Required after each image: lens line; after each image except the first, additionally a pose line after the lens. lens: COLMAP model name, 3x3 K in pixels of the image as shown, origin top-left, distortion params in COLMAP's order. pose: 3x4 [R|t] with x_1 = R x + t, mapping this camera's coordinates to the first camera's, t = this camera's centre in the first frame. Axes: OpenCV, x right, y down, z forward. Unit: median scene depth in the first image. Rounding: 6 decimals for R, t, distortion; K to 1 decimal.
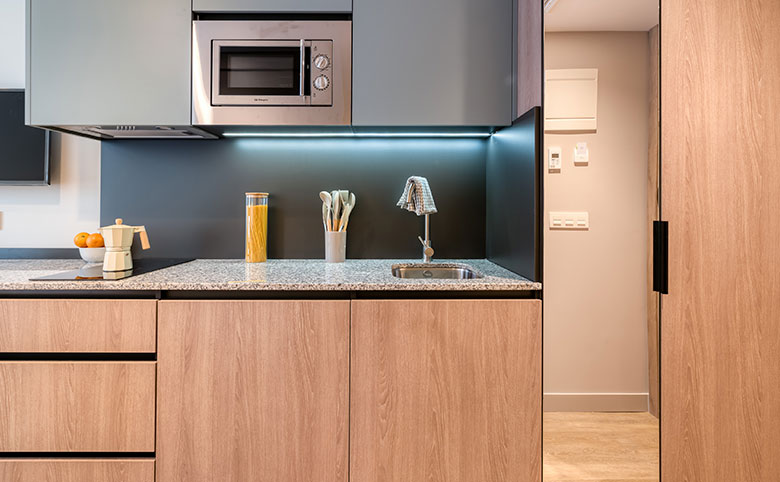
lens RADIAL K [[405.0, 0, 390.0], [0, 405.0, 204.1], [0, 0, 1]] dist [-0.000469, -0.000258]
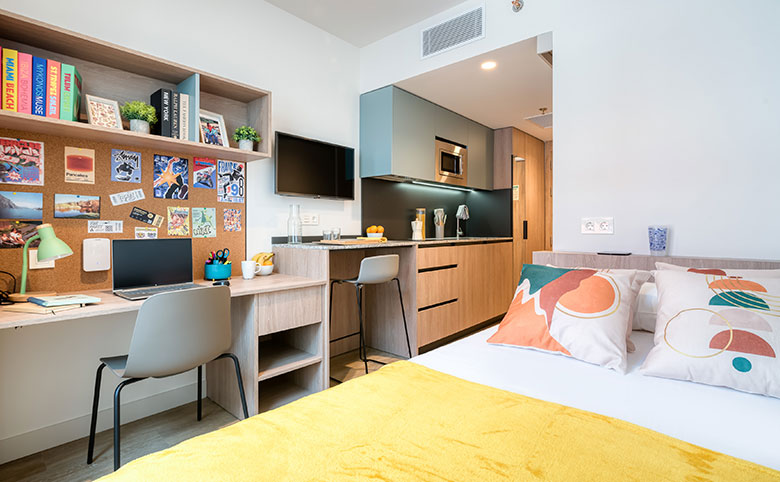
lens RADIAL K [[363.7, 0, 390.1], [0, 363.7, 231.9], [0, 0, 1]] dist [-0.000937, -0.000369]
pose [[0.671855, -0.009747, 0.740618, -2.338569], [-0.005276, 0.999825, 0.017945, 0.079726], [-0.740663, -0.015964, 0.671687, -0.311777]]
